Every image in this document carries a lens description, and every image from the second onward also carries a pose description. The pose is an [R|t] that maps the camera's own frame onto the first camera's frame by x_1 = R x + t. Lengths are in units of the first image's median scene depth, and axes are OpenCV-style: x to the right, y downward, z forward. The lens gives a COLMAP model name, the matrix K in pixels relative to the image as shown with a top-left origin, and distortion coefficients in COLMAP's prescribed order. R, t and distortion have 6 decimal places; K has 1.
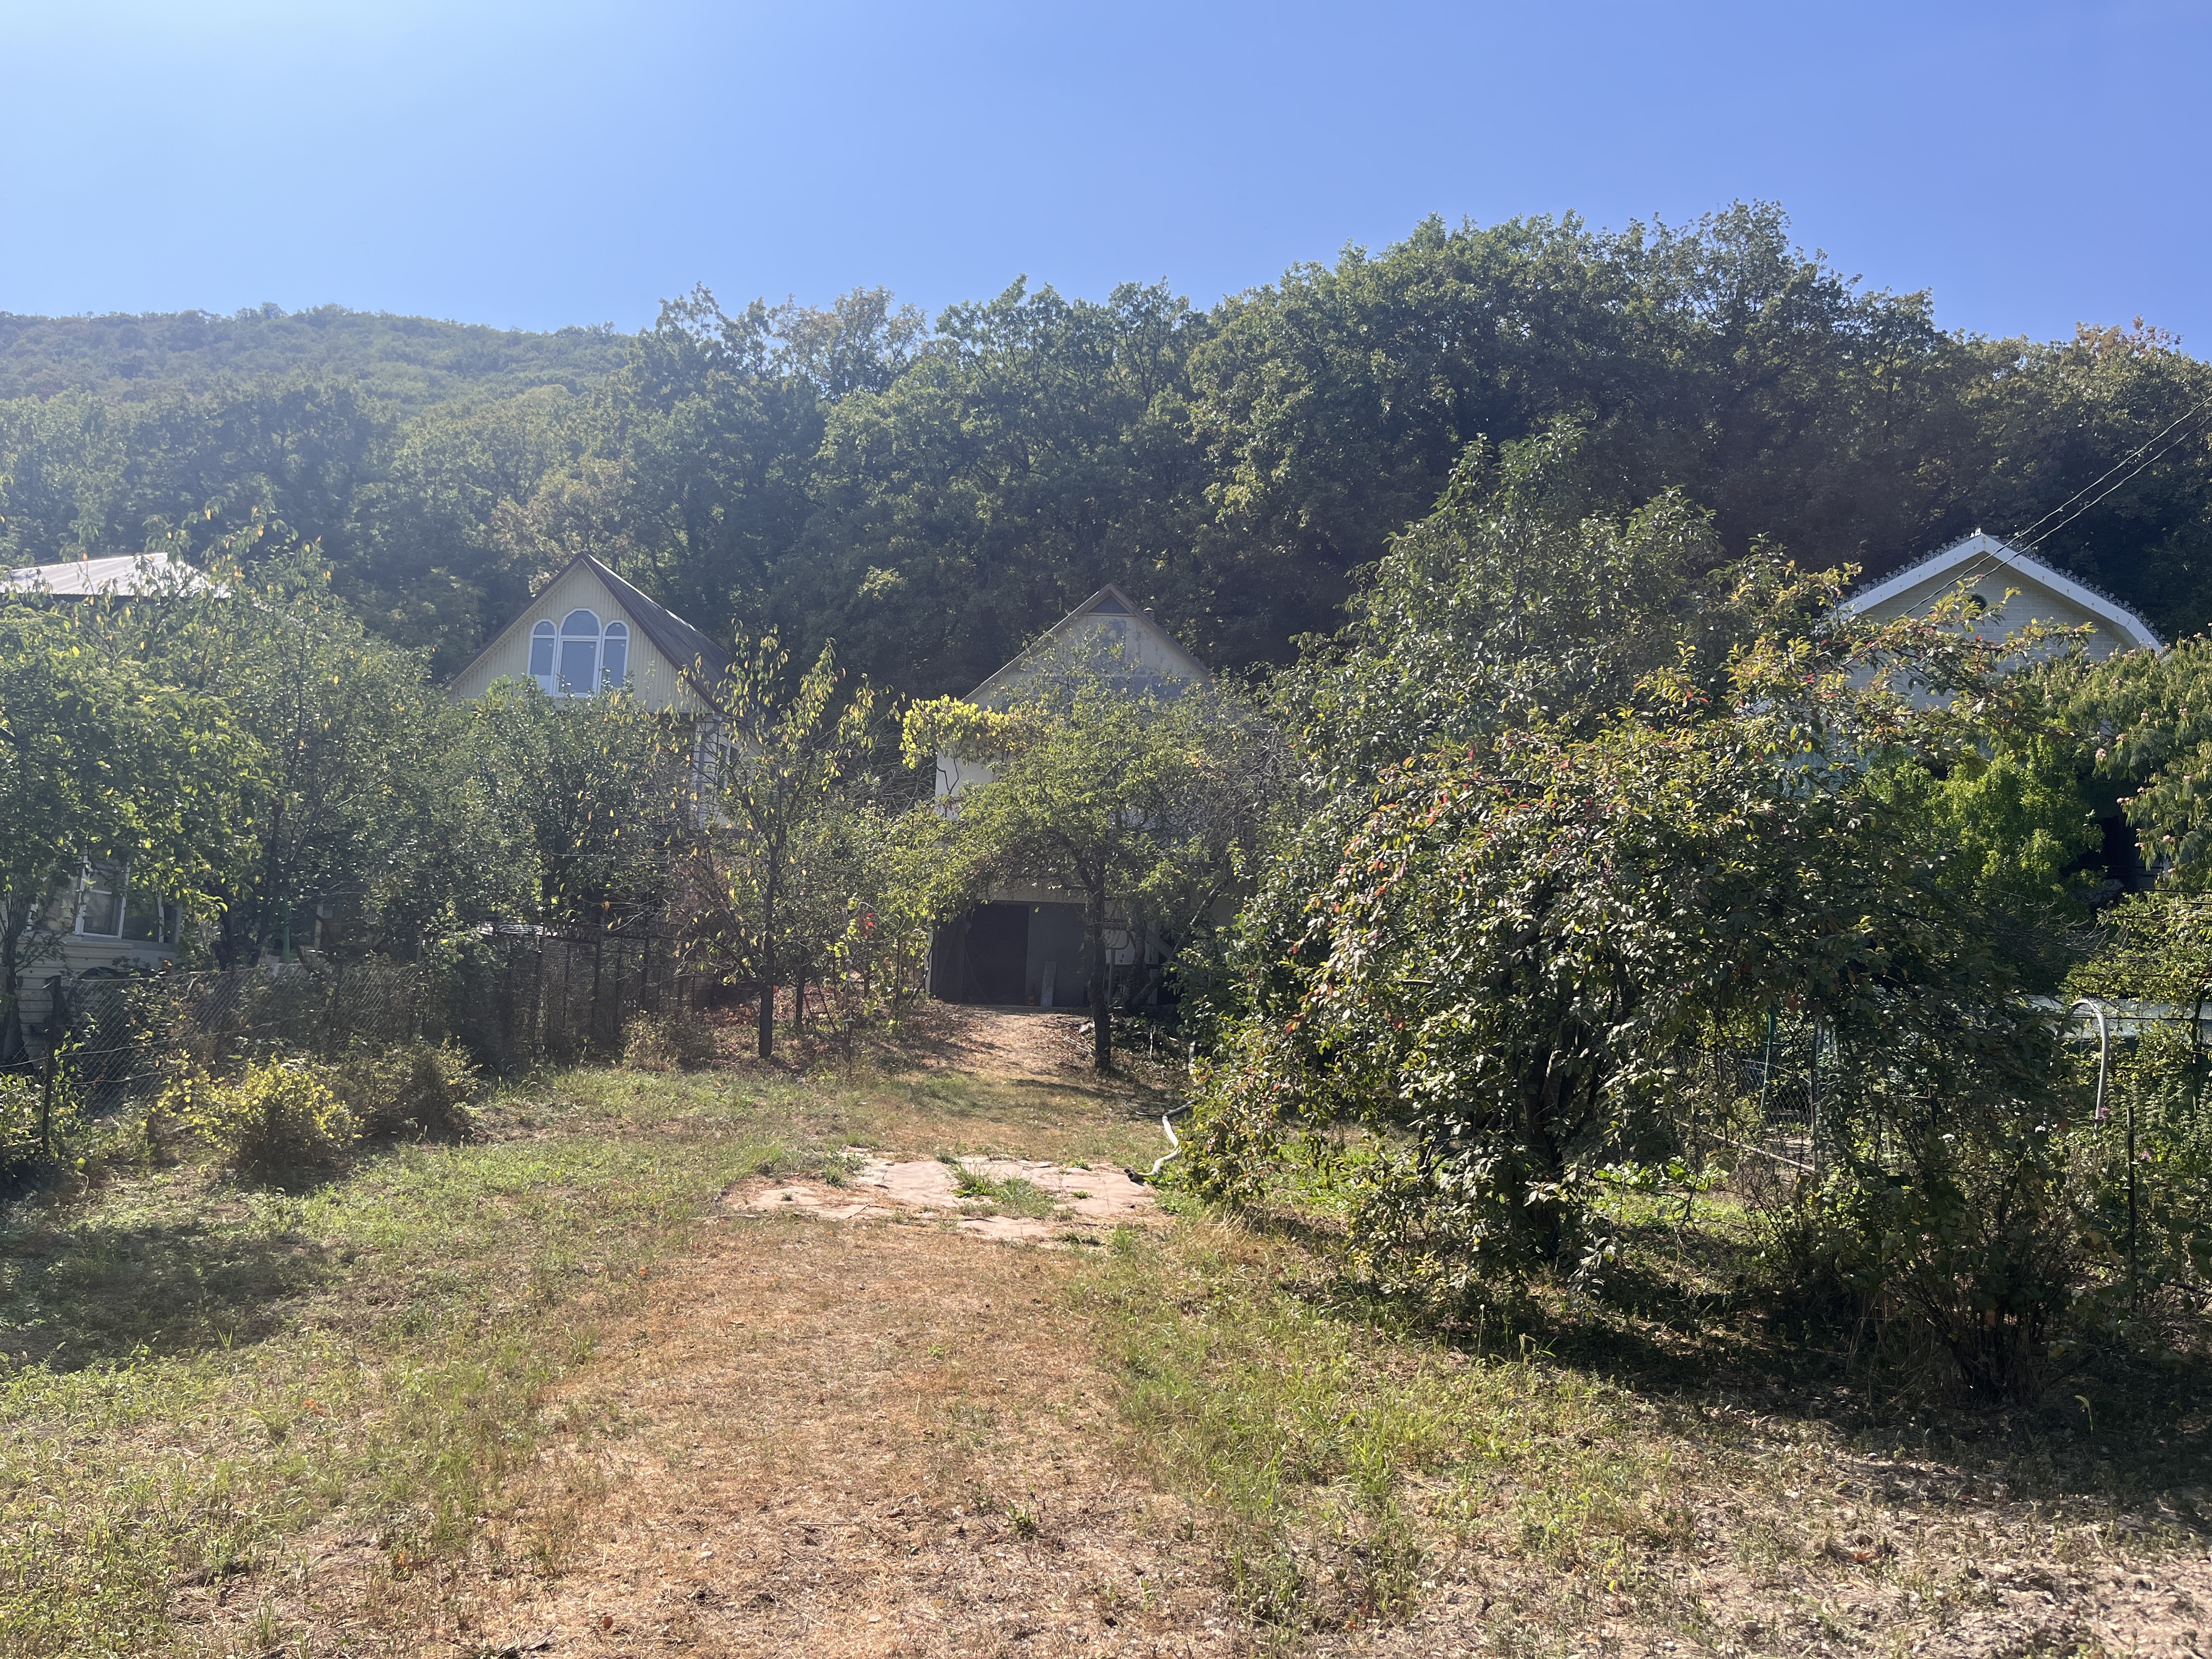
lens RADIAL K [[1645.6, 0, 1106.0], [0, 1645.6, 829.5], [0, 0, 1]] dist [0.000718, 0.000645]
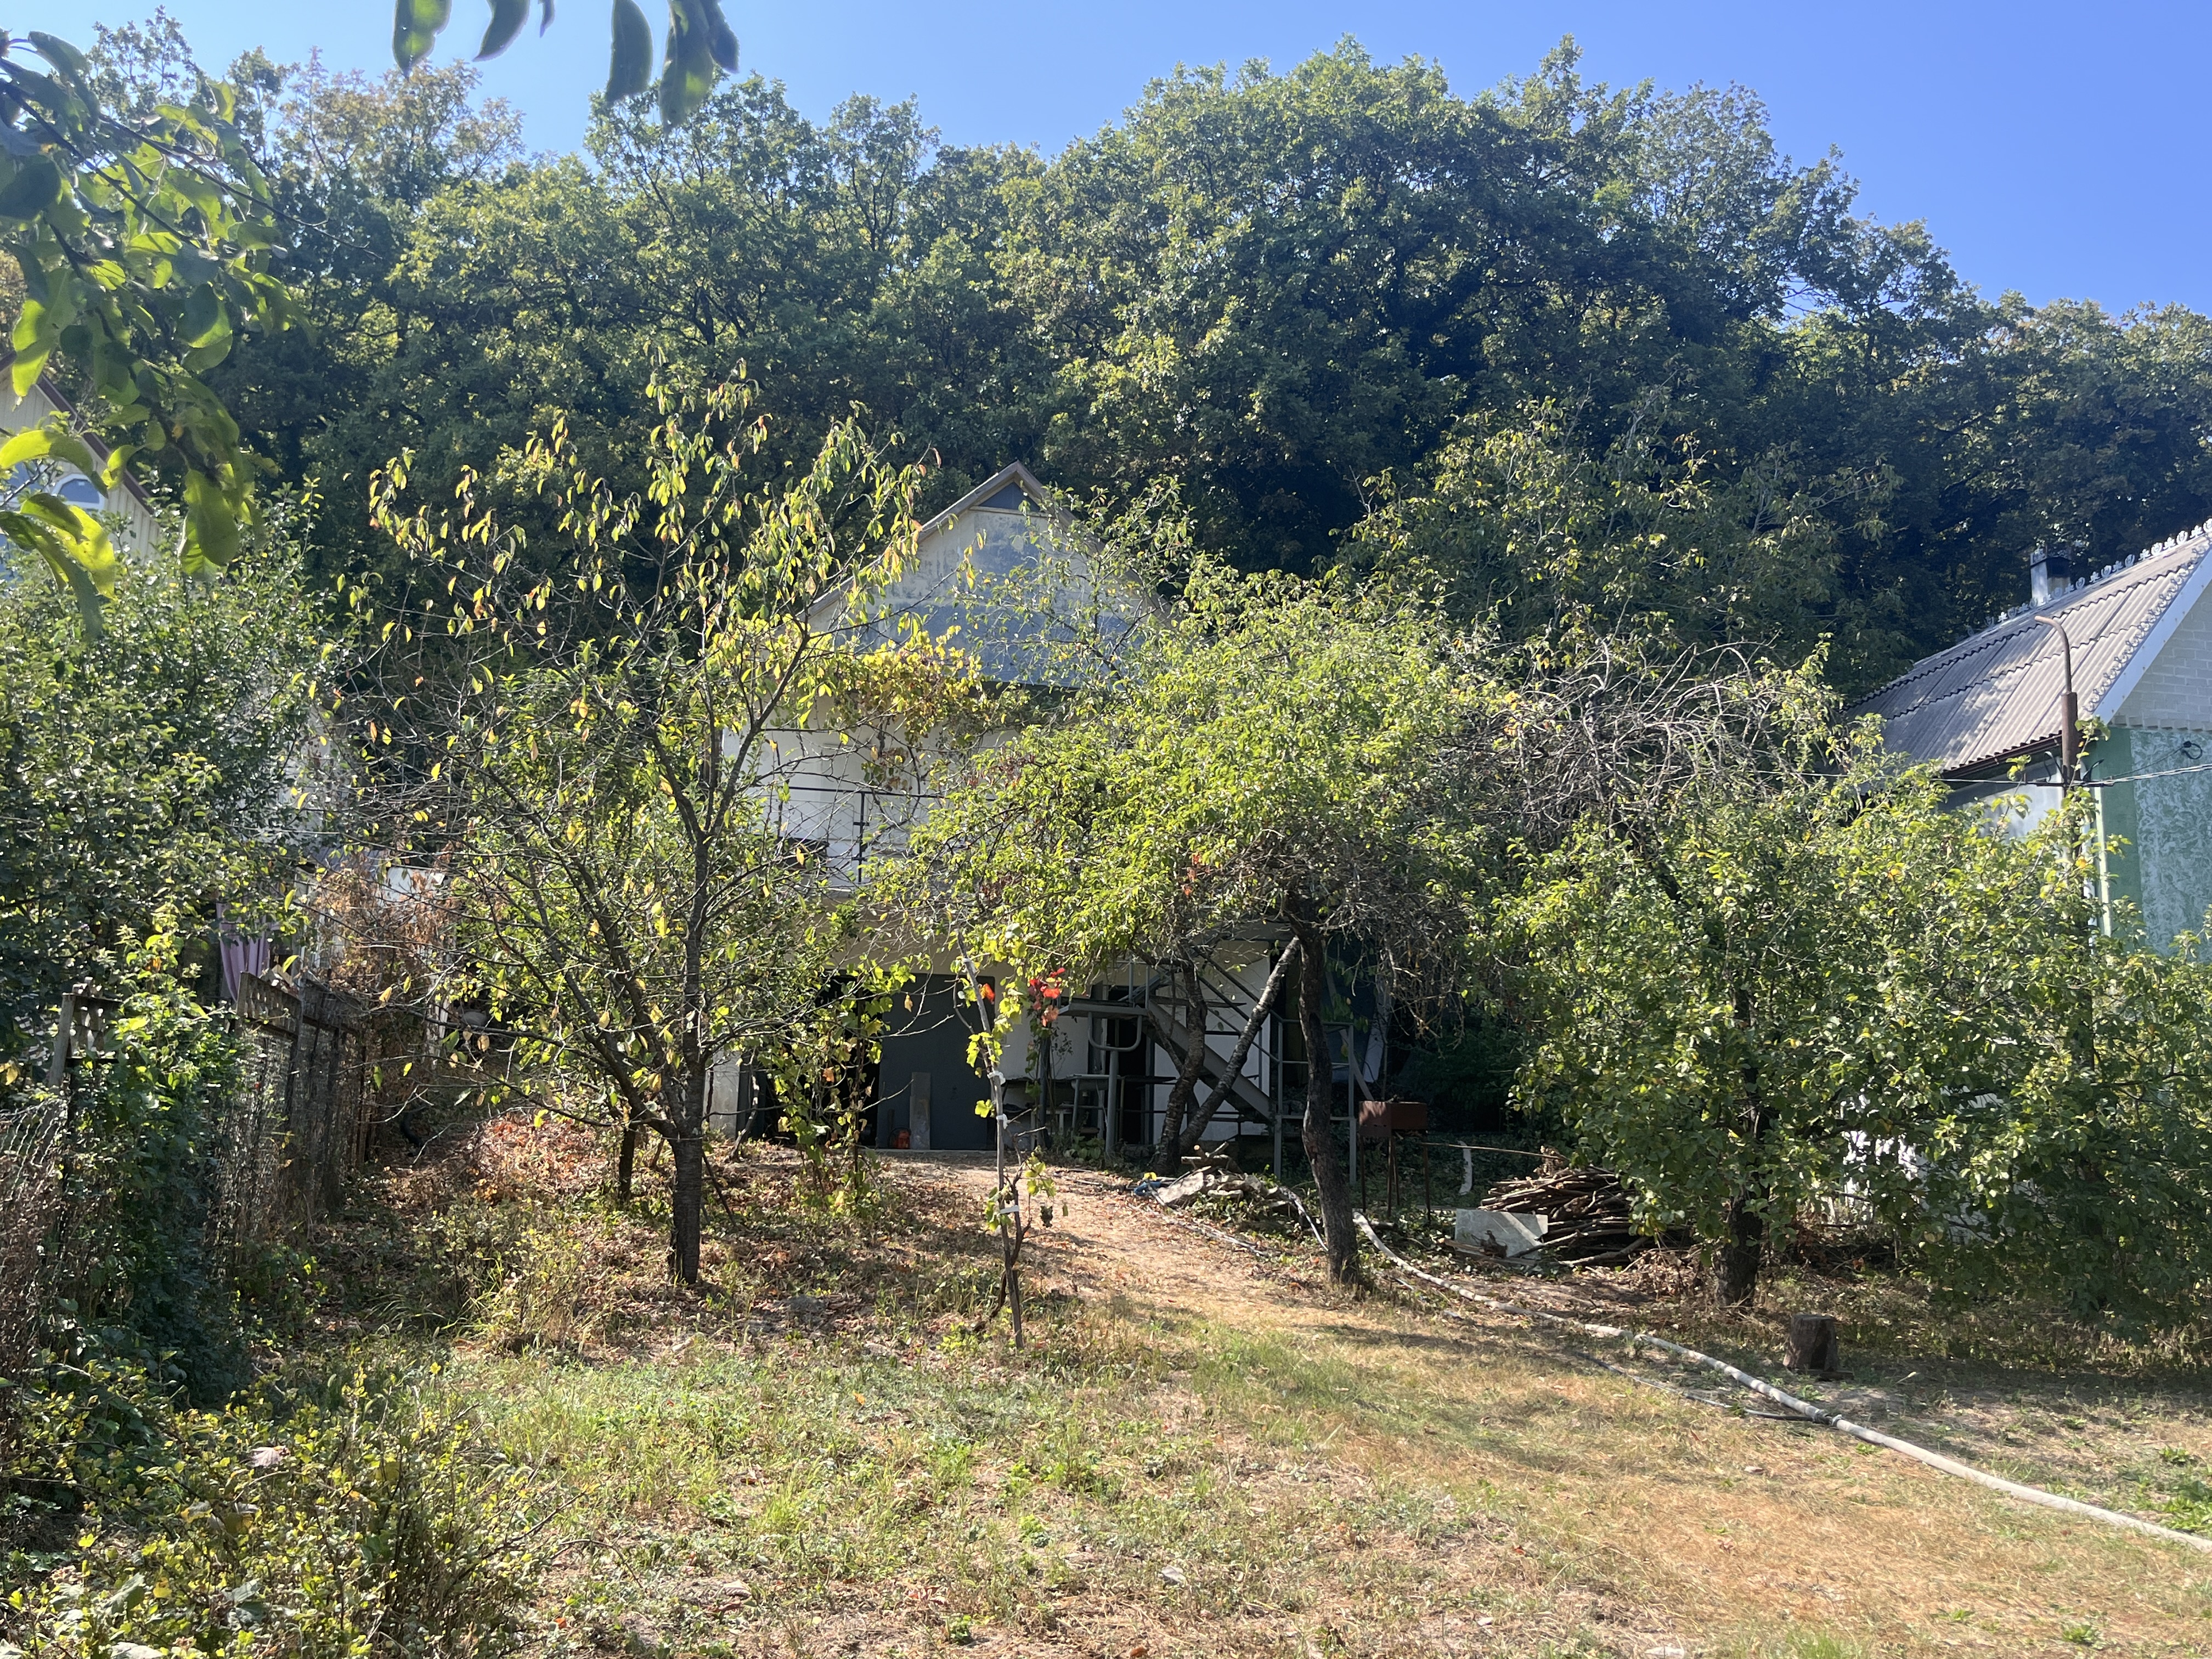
lens RADIAL K [[1910.4, 0, 1143.4], [0, 1910.4, 814.5], [0, 0, 1]] dist [0.109707, -0.150140]
pose [[0.951854, 0.031863, 0.304891, -0.219776], [-0.015953, 0.998384, -0.054535, 0.028173], [-0.306136, 0.047046, 0.950825, 0.381315]]
